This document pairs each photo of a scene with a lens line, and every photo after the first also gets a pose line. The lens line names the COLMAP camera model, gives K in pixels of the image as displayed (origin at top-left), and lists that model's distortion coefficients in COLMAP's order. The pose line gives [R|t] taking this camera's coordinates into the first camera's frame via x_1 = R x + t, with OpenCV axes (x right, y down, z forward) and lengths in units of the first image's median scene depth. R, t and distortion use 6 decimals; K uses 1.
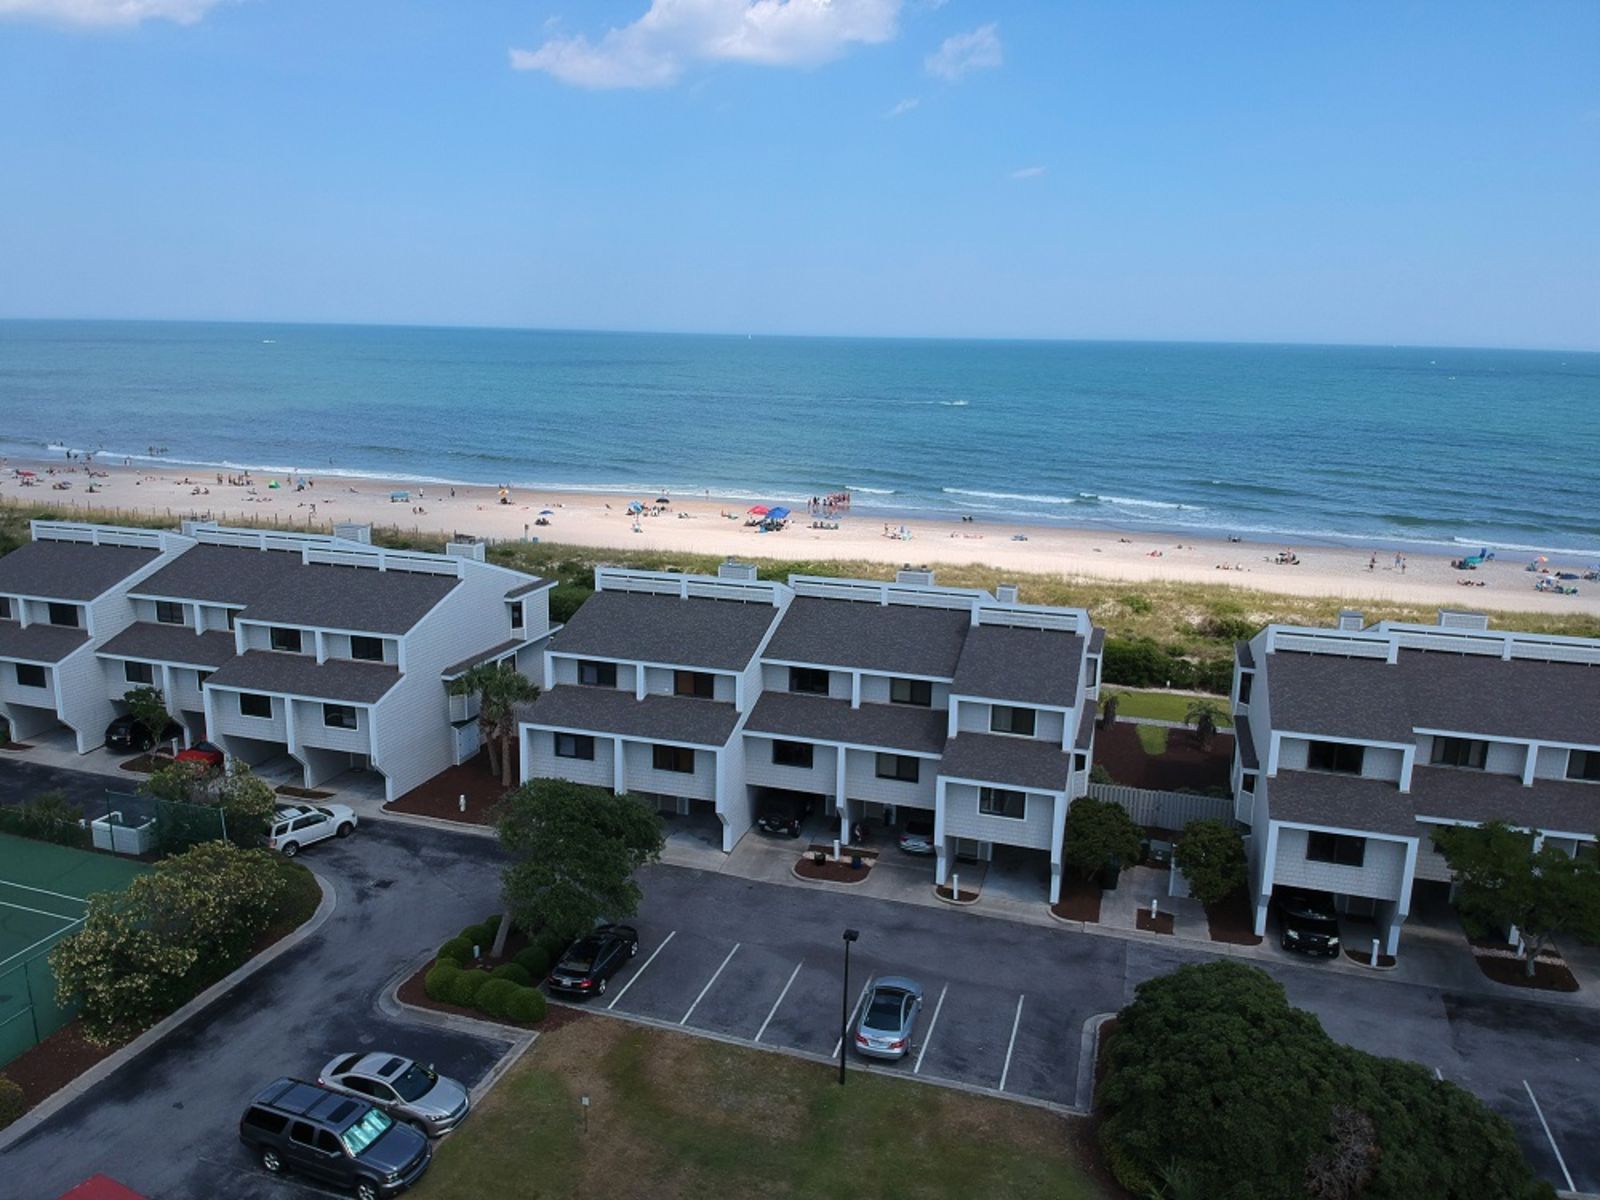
lens RADIAL K [[1180.9, 0, 800.0], [0, 1180.9, 600.0], [0, 0, 1]] dist [0.073415, -0.136471]
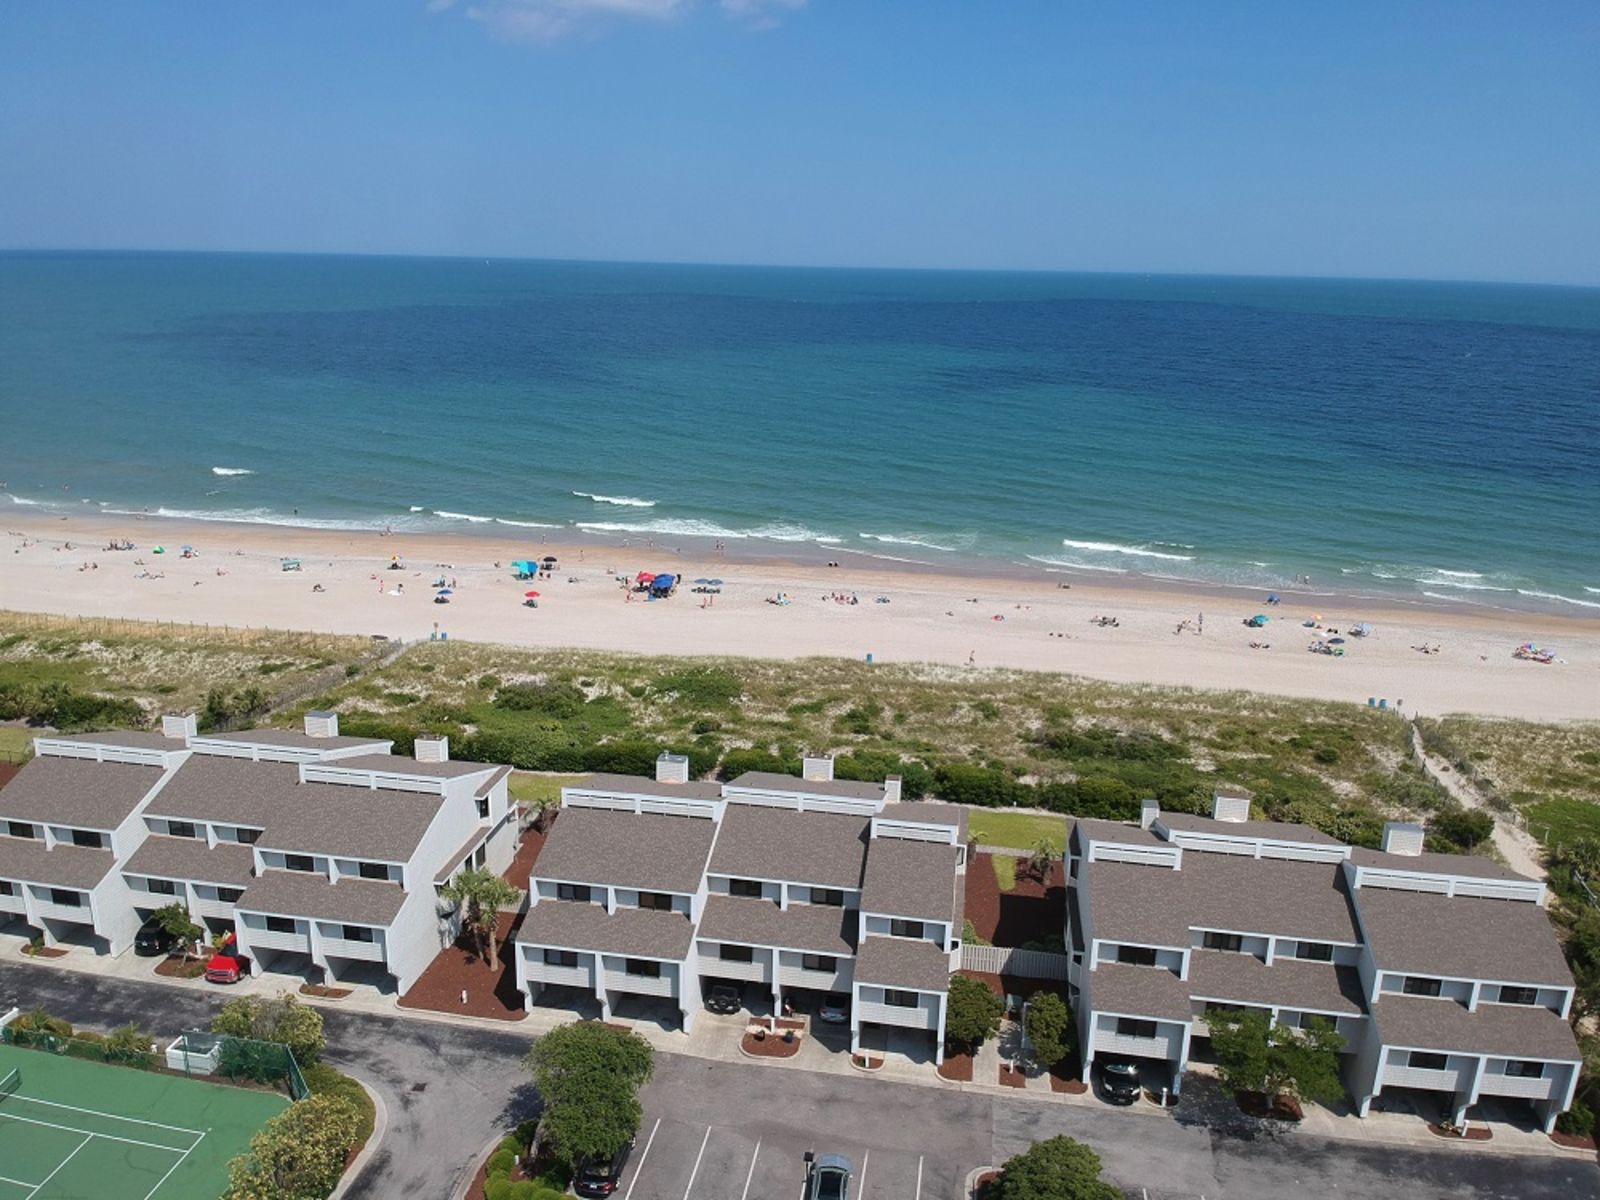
lens RADIAL K [[1180.9, 0, 800.0], [0, 1180.9, 600.0], [0, 0, 1]] dist [0.073415, -0.136471]
pose [[0.991345, -0.031023, 0.127565, -0.091290], [0.023218, 0.997792, 0.062218, -0.333440], [-0.129214, -0.058718, 0.989877, -0.262394]]
